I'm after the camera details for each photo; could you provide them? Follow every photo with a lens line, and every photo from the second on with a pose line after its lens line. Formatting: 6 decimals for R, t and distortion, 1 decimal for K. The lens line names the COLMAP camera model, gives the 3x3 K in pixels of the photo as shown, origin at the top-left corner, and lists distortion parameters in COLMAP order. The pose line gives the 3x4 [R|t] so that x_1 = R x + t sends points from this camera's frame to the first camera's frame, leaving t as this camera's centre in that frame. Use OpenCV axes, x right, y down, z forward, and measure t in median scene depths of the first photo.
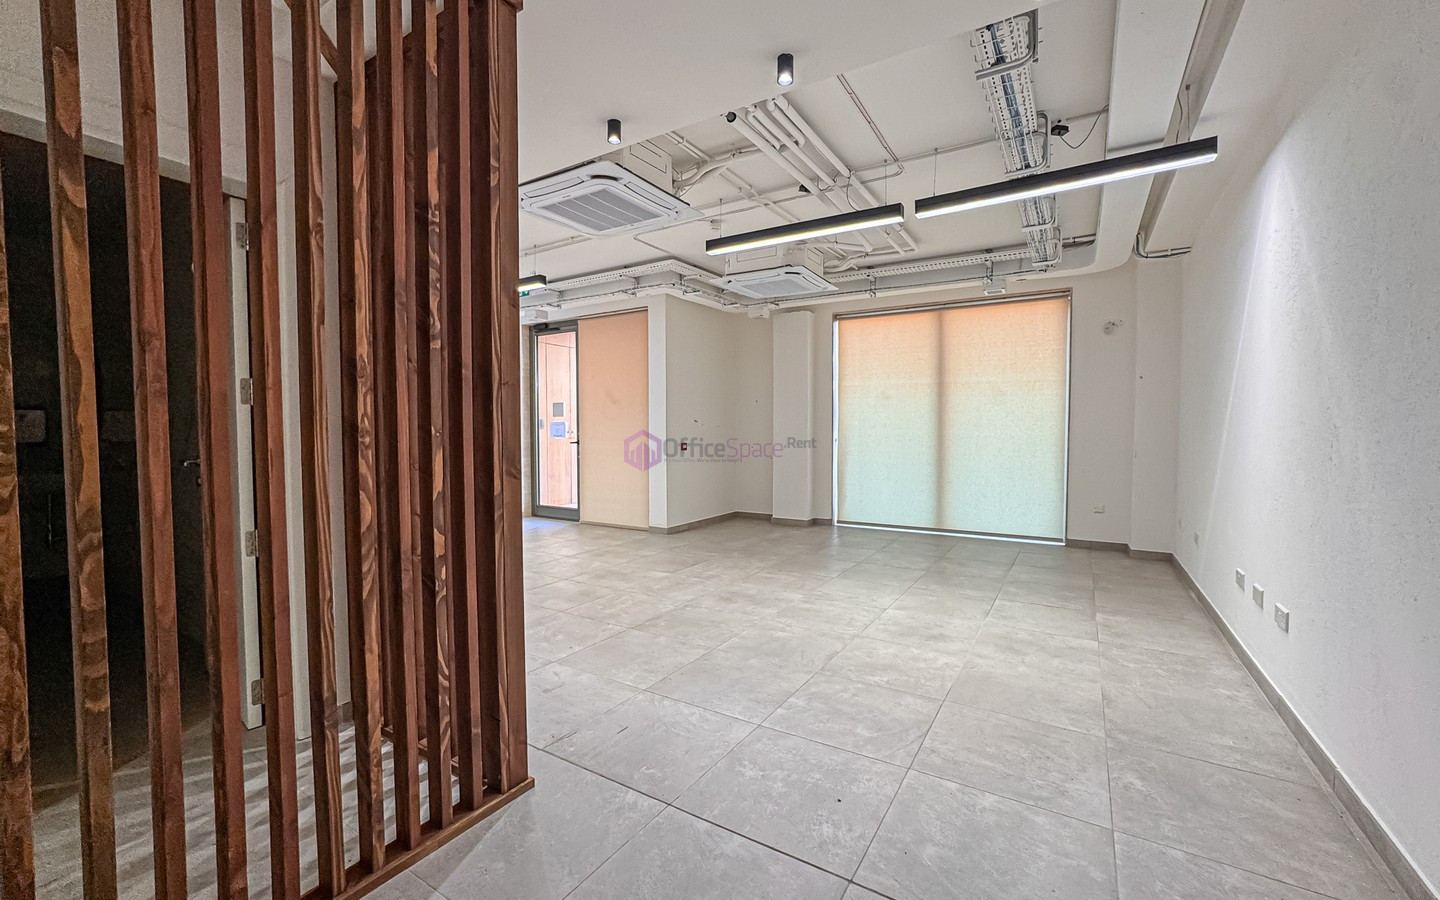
lens RADIAL K [[581.1, 0, 730.2], [0, 581.1, 446.0], [0, 0, 1]] dist [-0.018119, 0.006206]
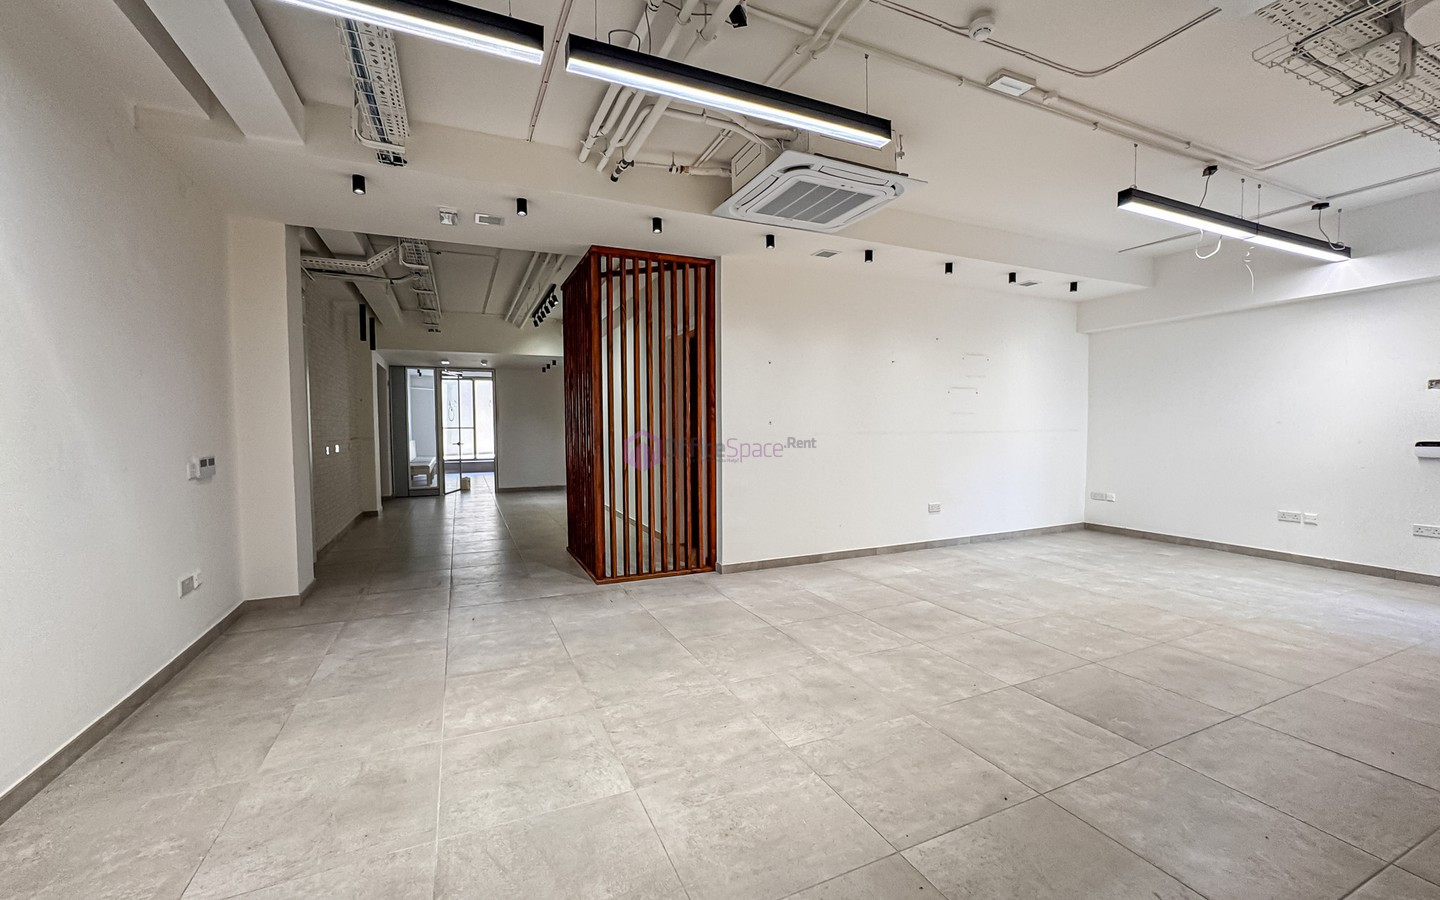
lens RADIAL K [[581.1, 0, 725.1], [0, 581.1, 452.6], [0, 0, 1]] dist [-0.018119, 0.006206]
pose [[-0.560680, 0.039119, -0.827108, 0.689581], [-0.015813, 0.998195, 0.057931, -0.045591], [0.827881, 0.045560, -0.559050, 1.456173]]
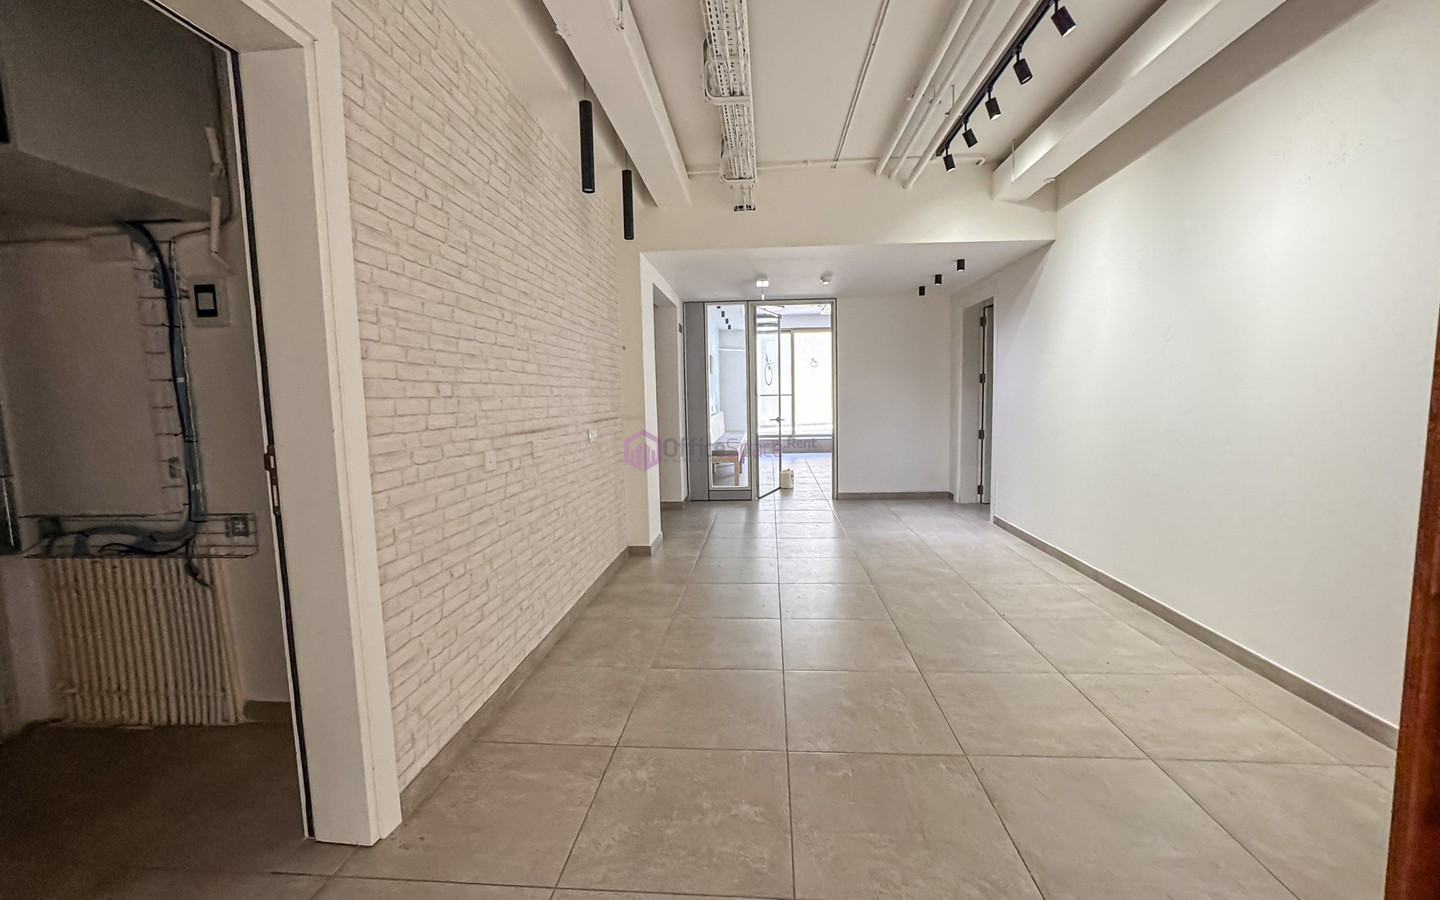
lens RADIAL K [[581.1, 0, 722.9], [0, 581.1, 448.3], [0, 0, 1]] dist [-0.018119, 0.006206]
pose [[-0.892354, 0.057859, -0.447613, 0.027579], [0.007528, 0.993519, 0.113415, -0.023010], [0.451274, 0.097836, -0.887006, 0.290934]]
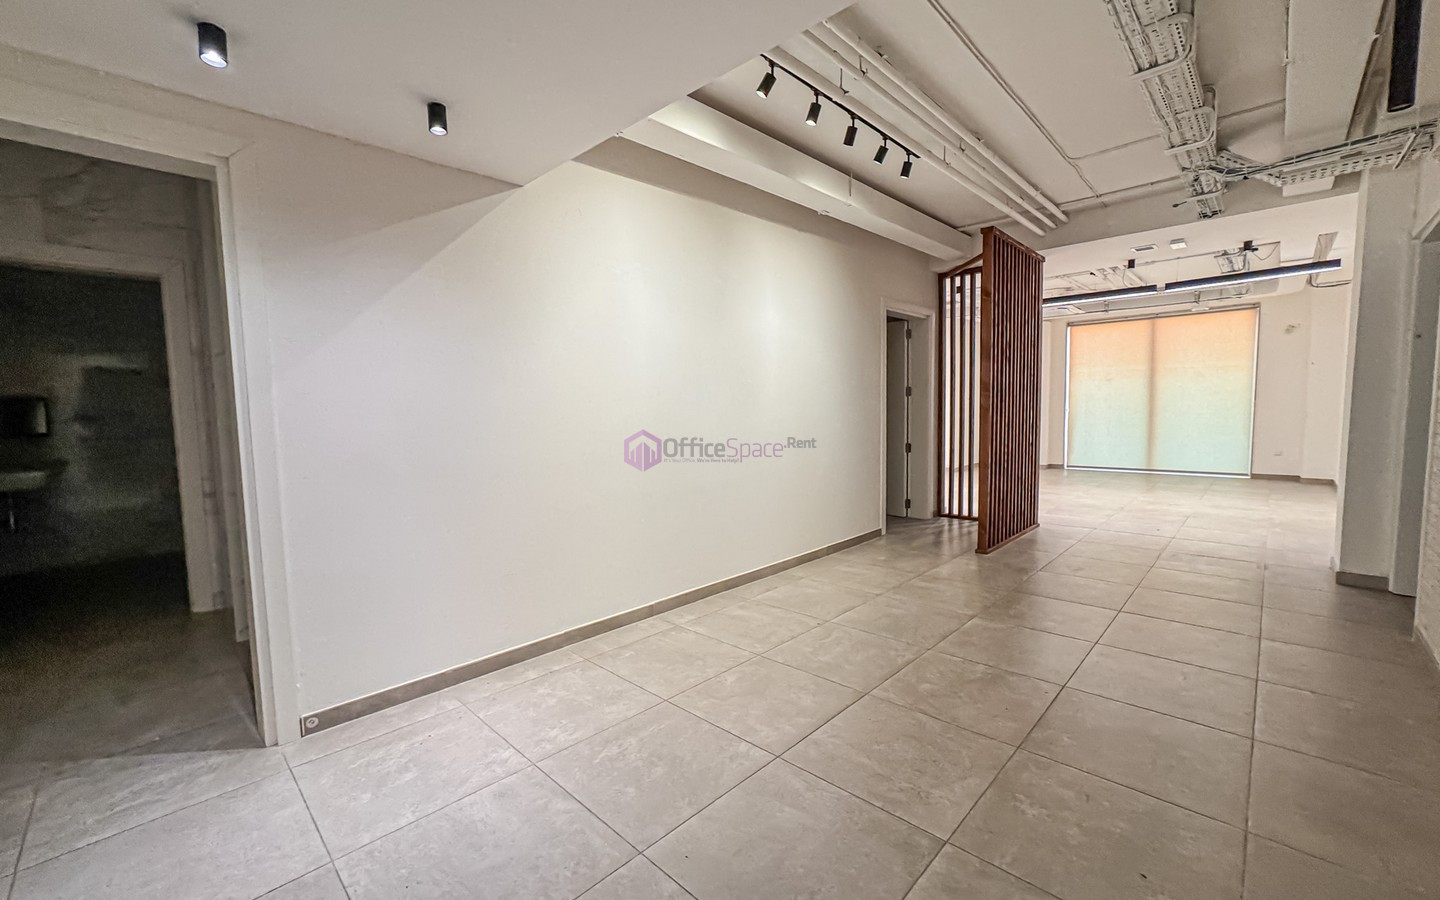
lens RADIAL K [[581.1, 0, 717.4], [0, 581.1, 452.8], [0, 0, 1]] dist [-0.018119, 0.006206]
pose [[0.974588, -0.006156, -0.223922, -0.740675], [0.017505, 0.998658, 0.048734, 0.023092], [0.223321, -0.051415, 0.973388, -1.292349]]
